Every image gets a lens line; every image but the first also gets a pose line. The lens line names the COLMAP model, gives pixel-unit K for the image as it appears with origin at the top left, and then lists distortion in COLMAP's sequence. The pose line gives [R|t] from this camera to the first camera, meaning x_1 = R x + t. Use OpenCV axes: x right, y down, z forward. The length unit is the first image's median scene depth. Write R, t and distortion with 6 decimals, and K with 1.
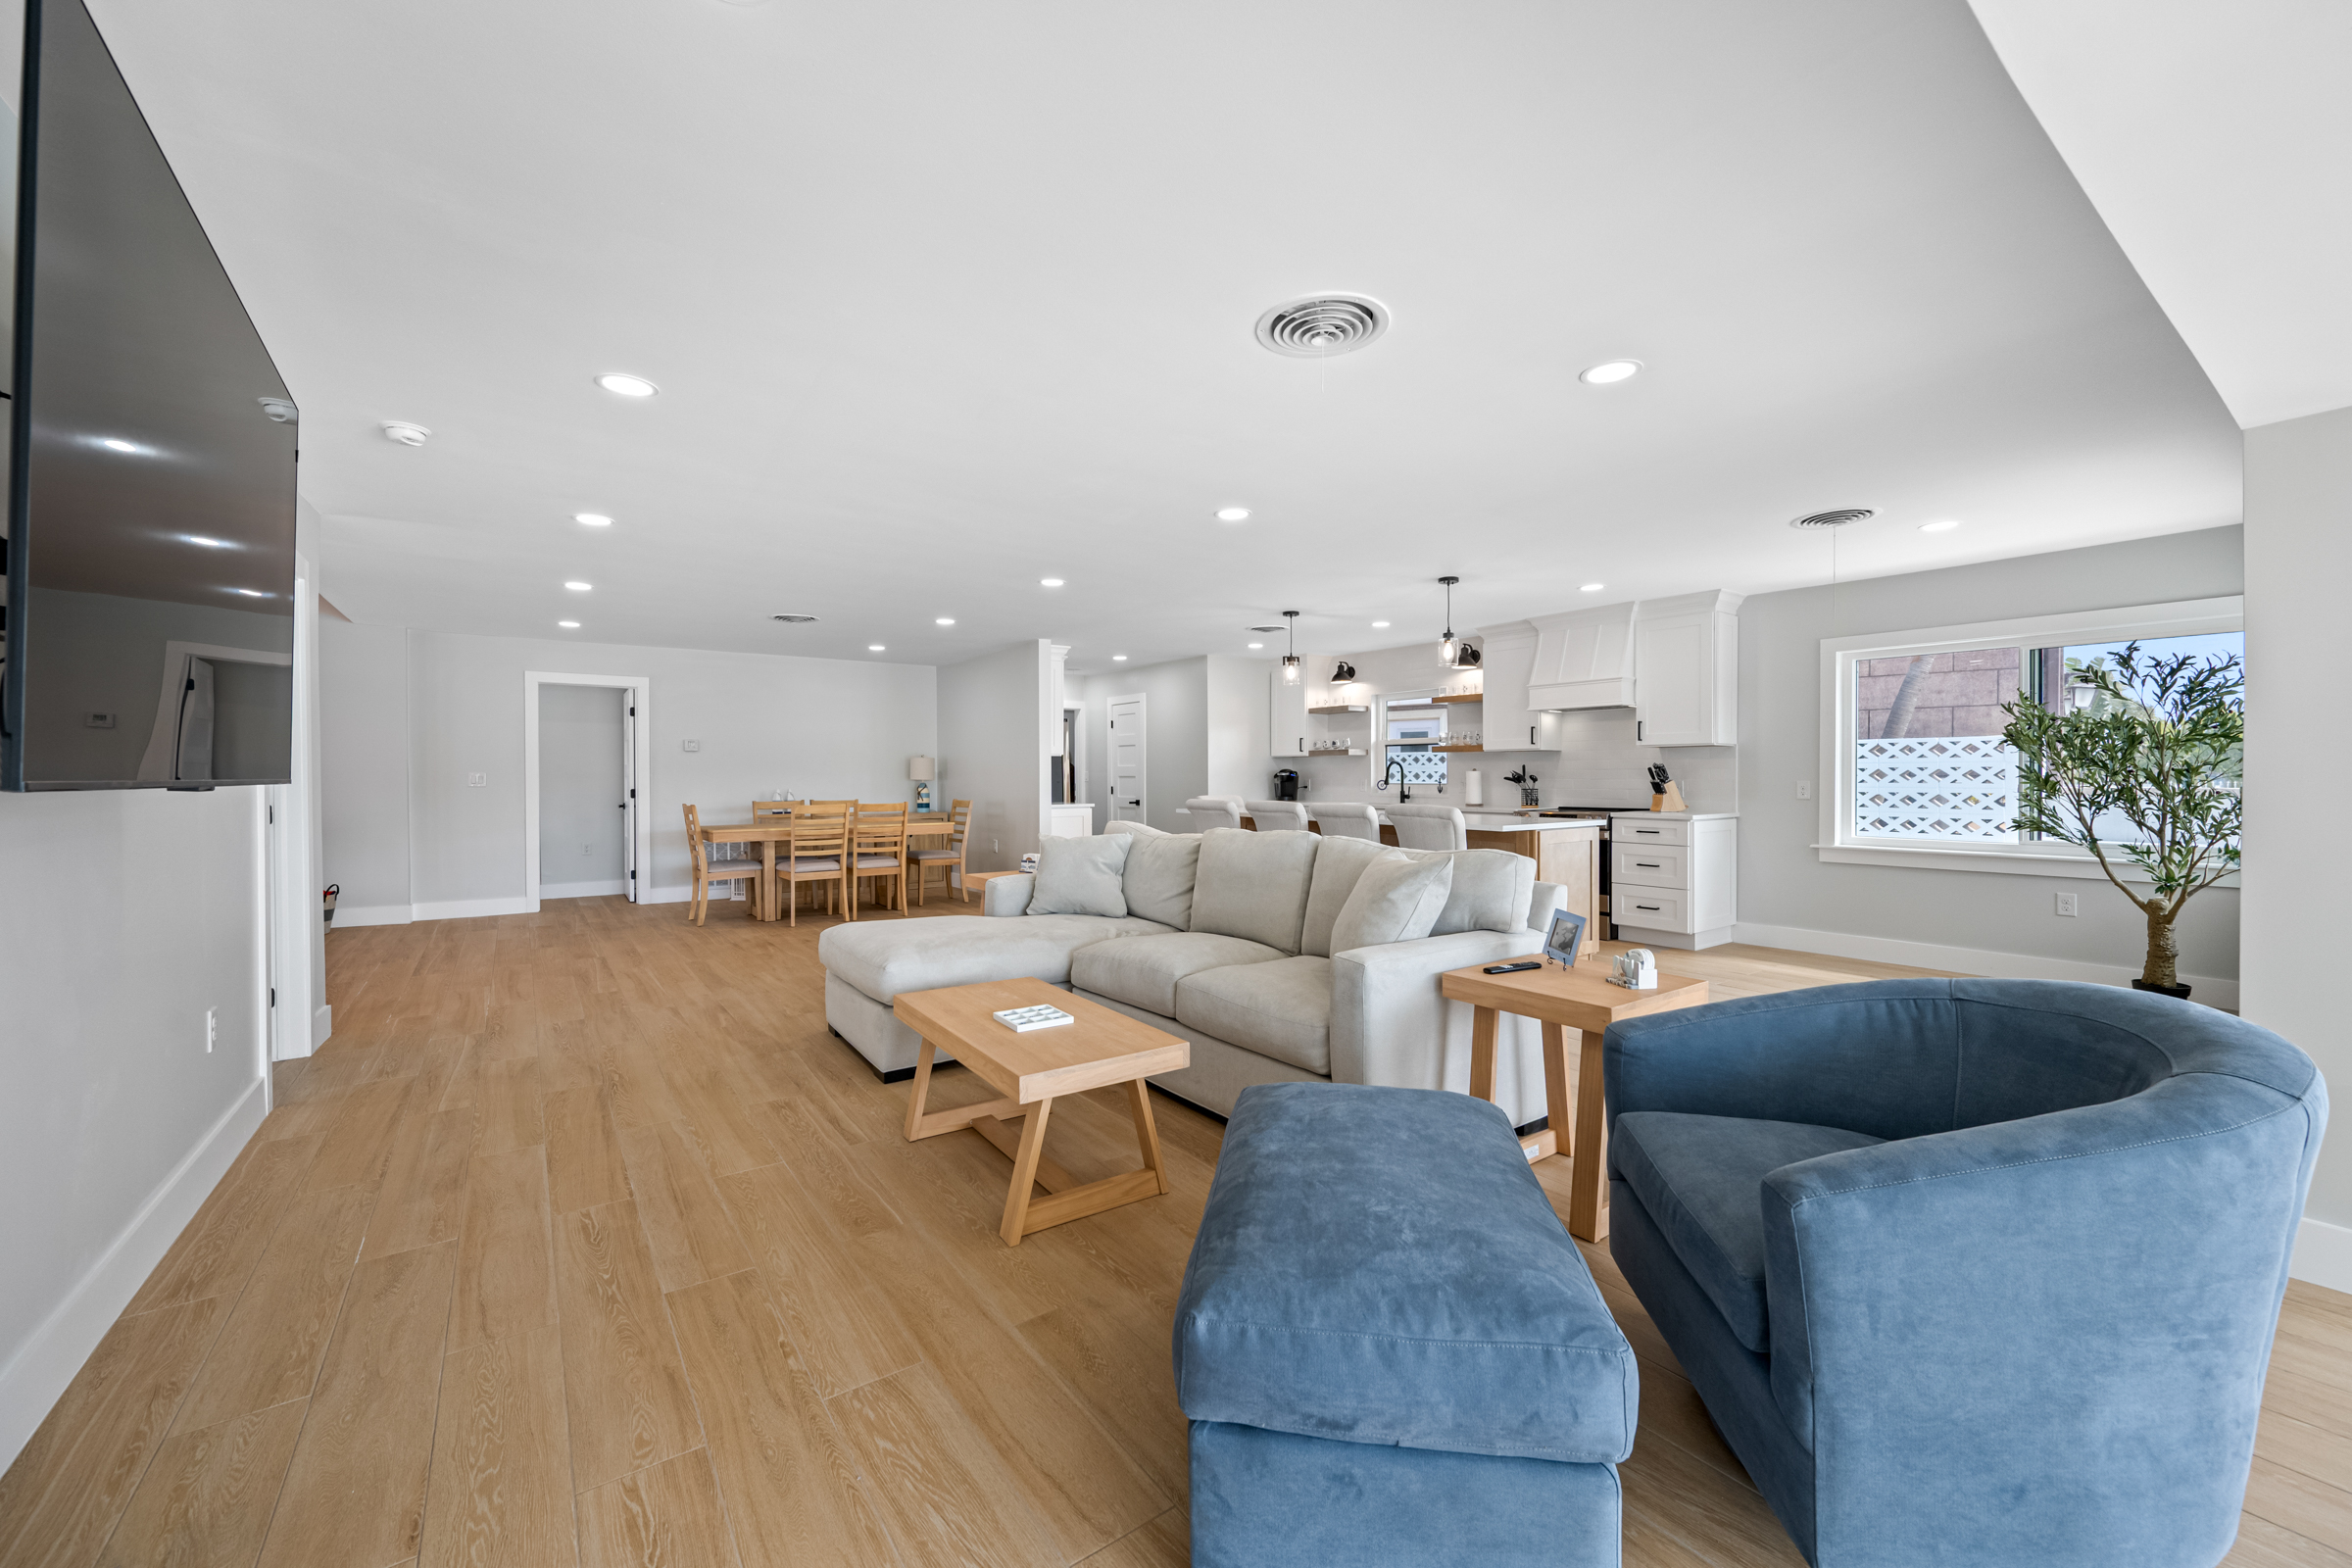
lens RADIAL K [[932.7, 0, 1209.0], [0, 932.7, 786.0], [0, 0, 1]] dist [-0.001236, -0.000216]
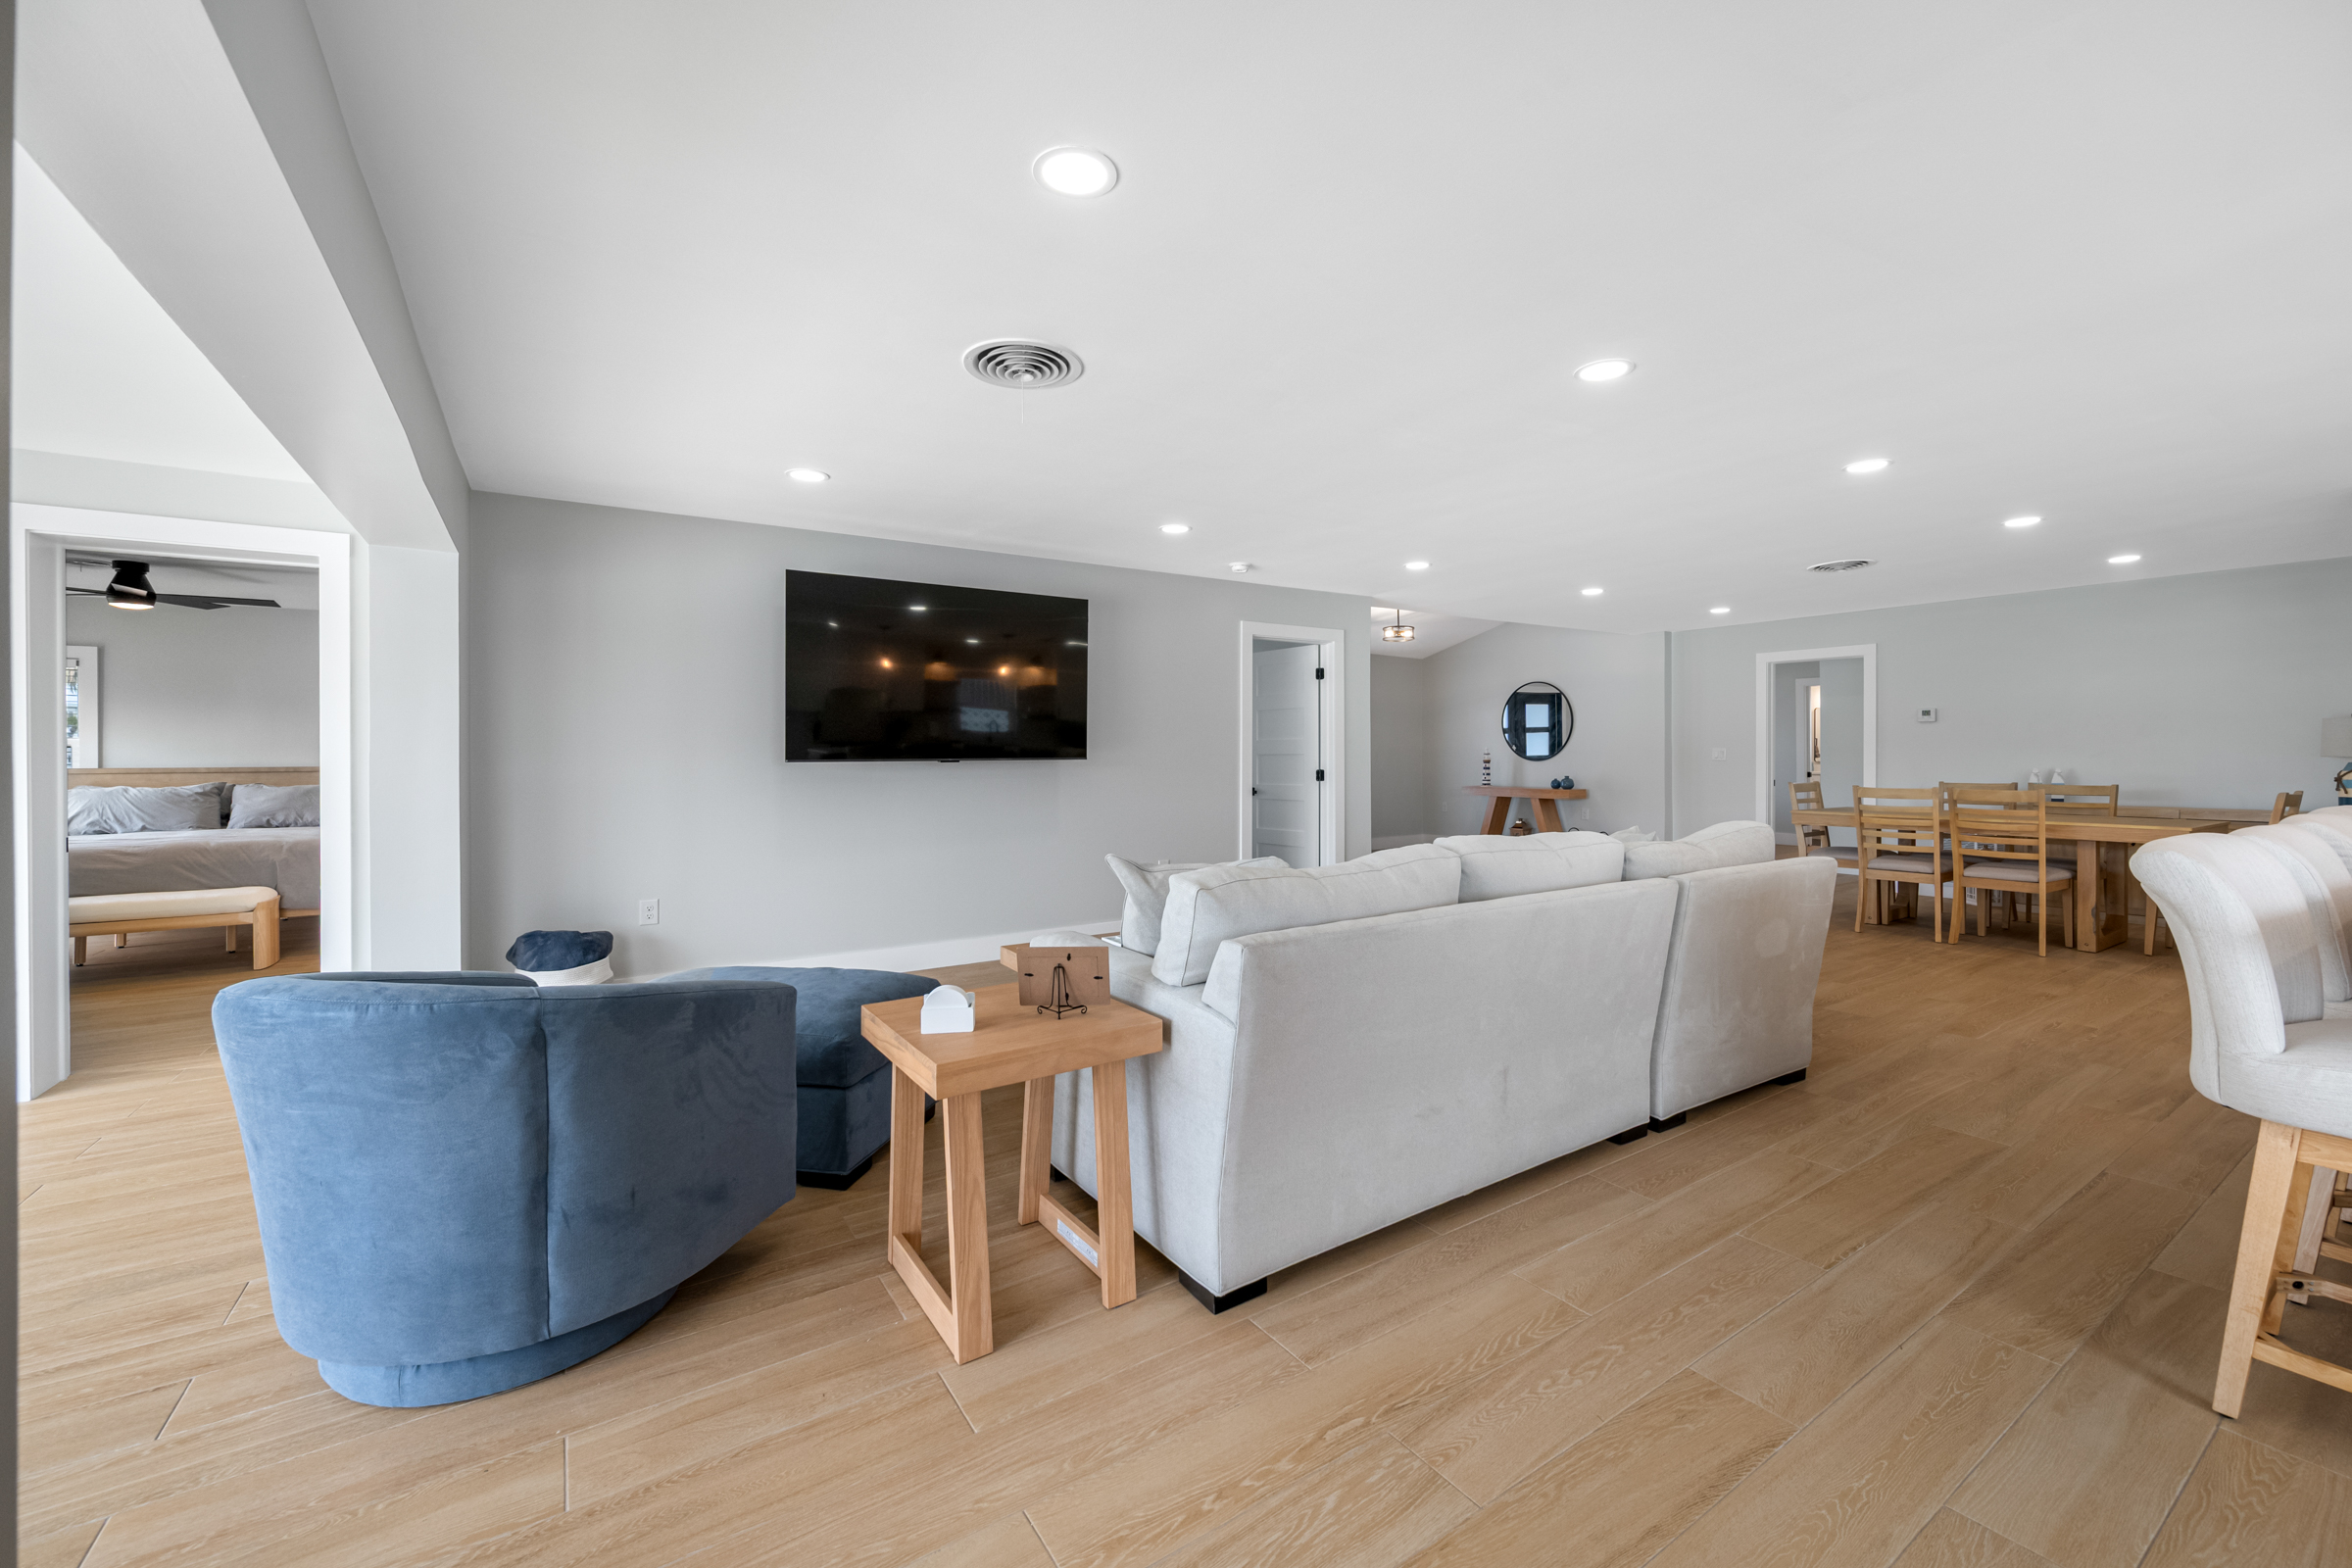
lens RADIAL K [[930.0, 0, 1155.3], [0, 930.0, 756.7], [0, 0, 1]] dist [0.001148, 0.000219]
pose [[-0.067492, 0.005430, -0.997705, 0.454289], [-0.007817, 0.999952, 0.005971, -0.007625], [0.997689, 0.008202, -0.067446, 0.456402]]
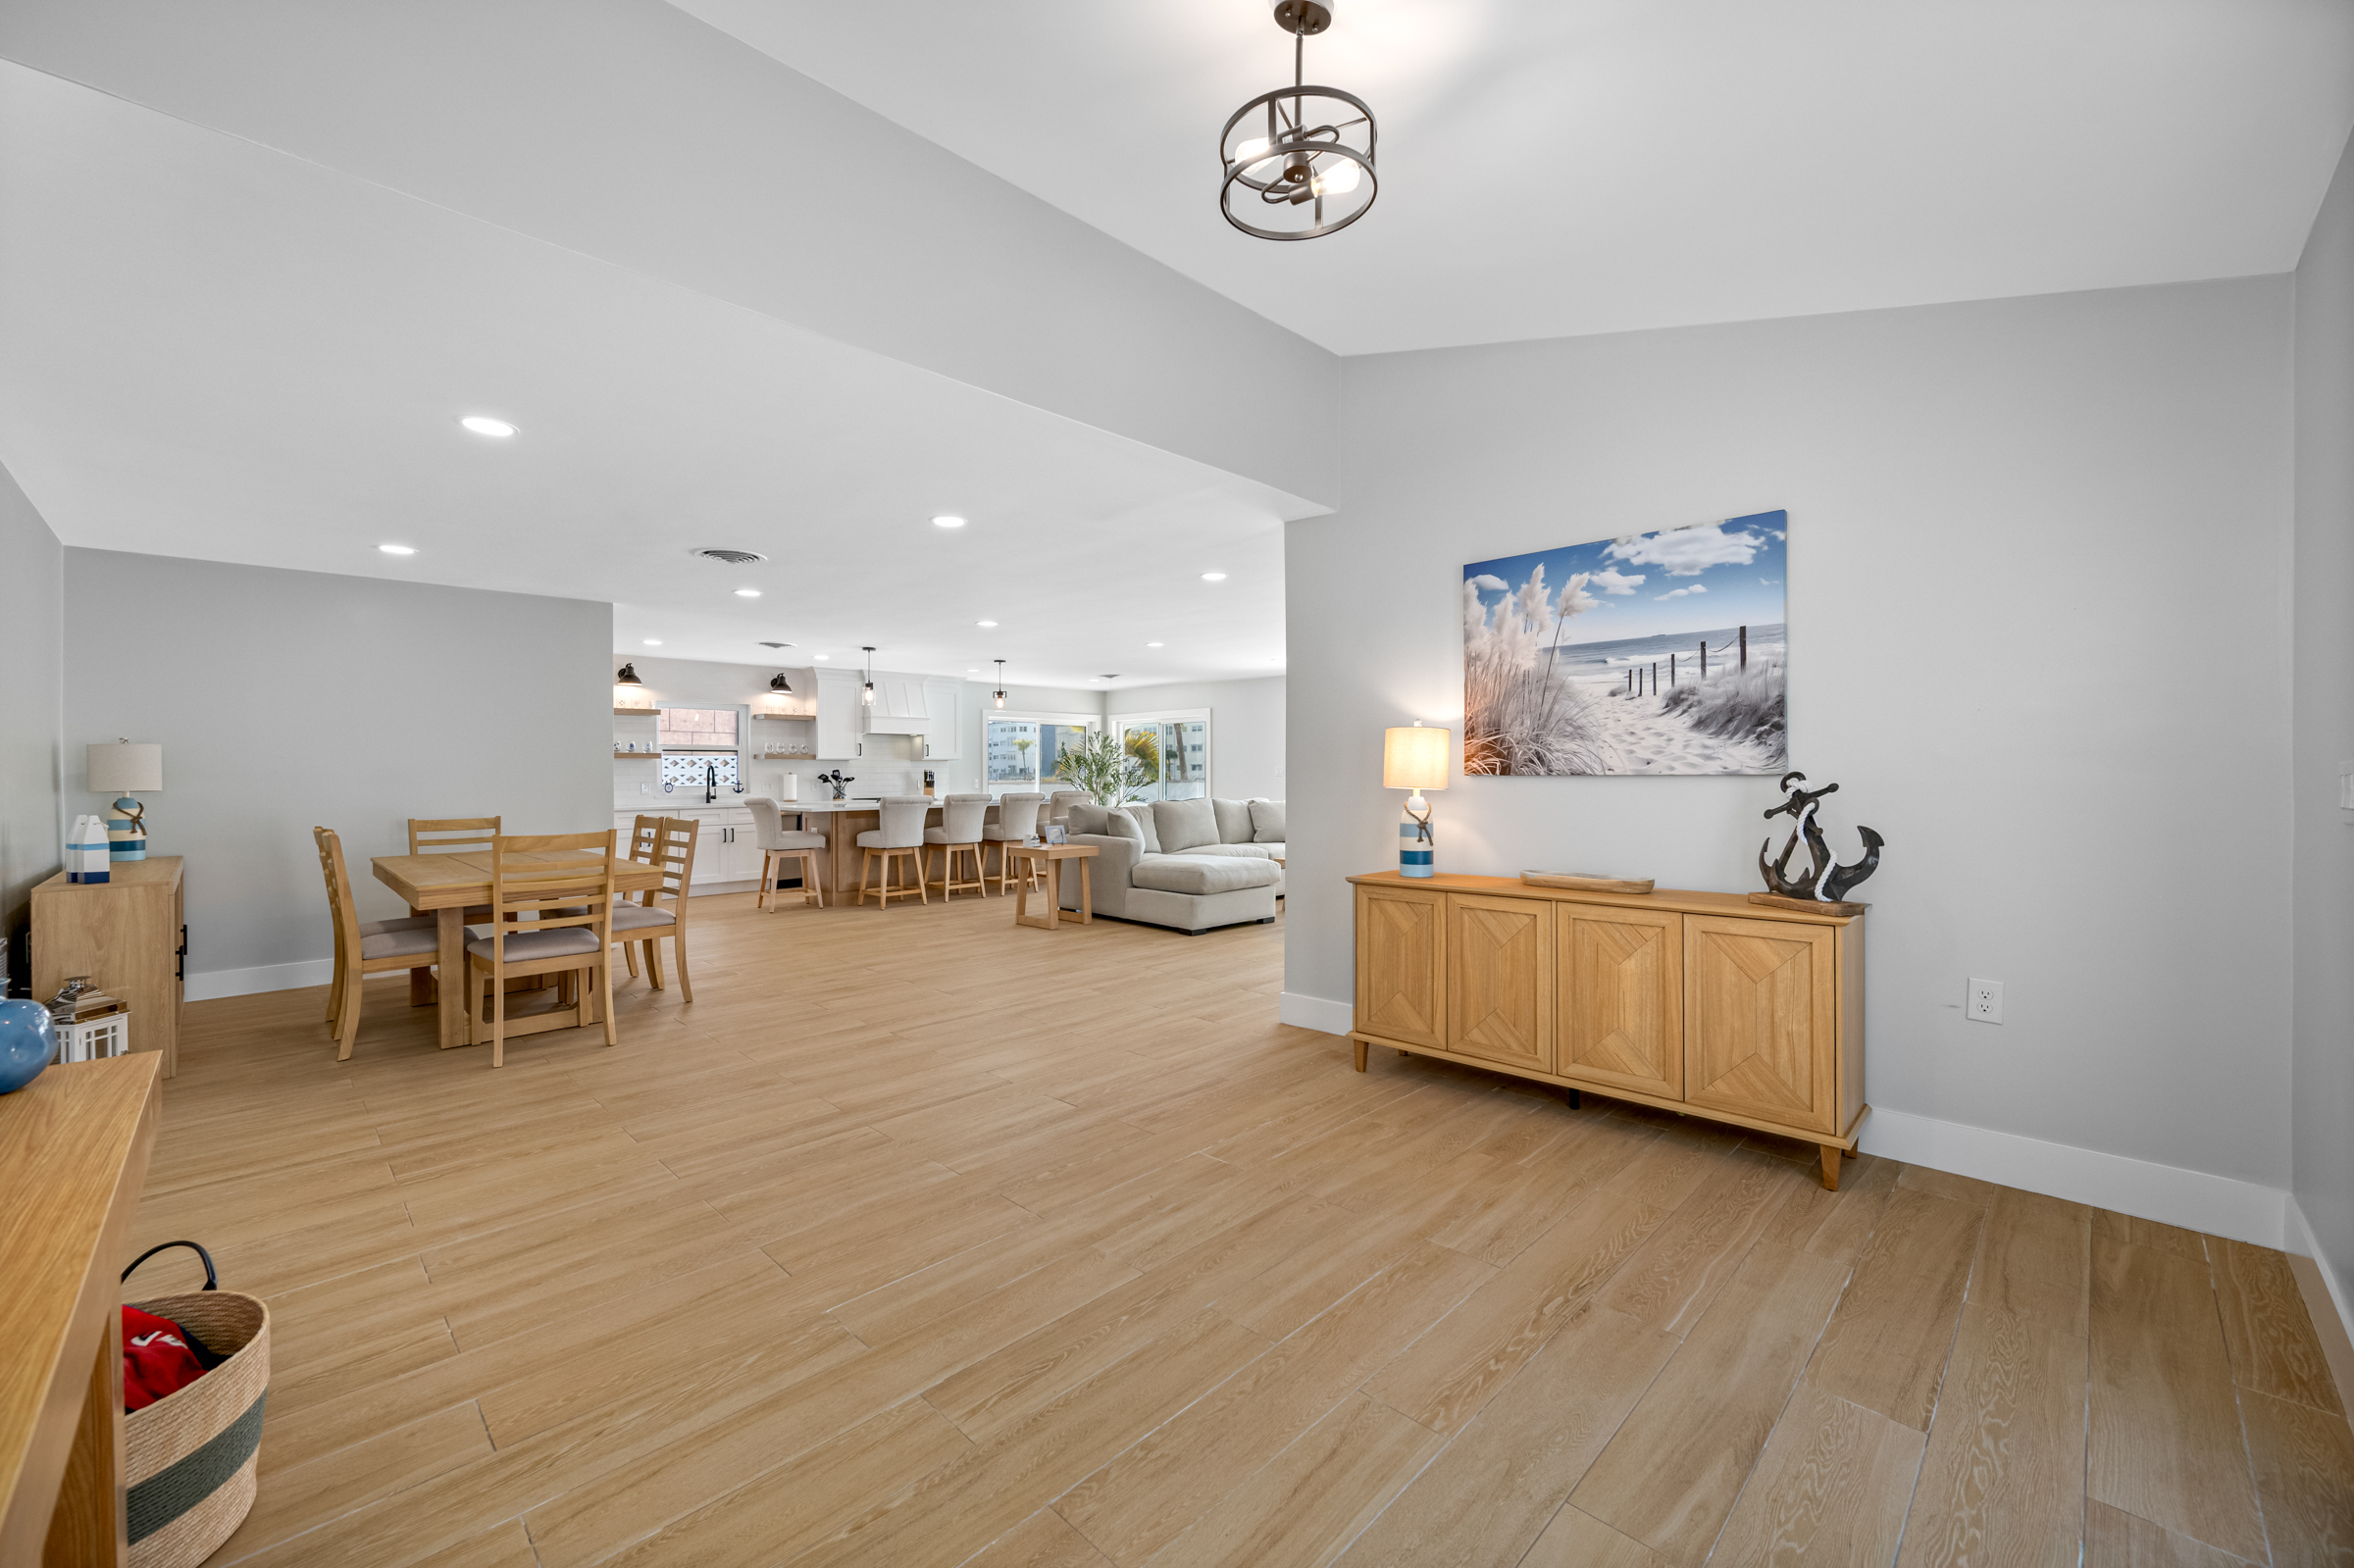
lens RADIAL K [[927.9, 0, 1146.1], [0, 927.9, 775.4], [0, 0, 1]] dist [-0.000800, -0.000091]
pose [[-0.128179, 0.002265, 0.991748, -1.246662], [0.019612, 0.999808, 0.000252, -0.006986], [-0.991557, 0.019482, -0.128199, 0.810739]]
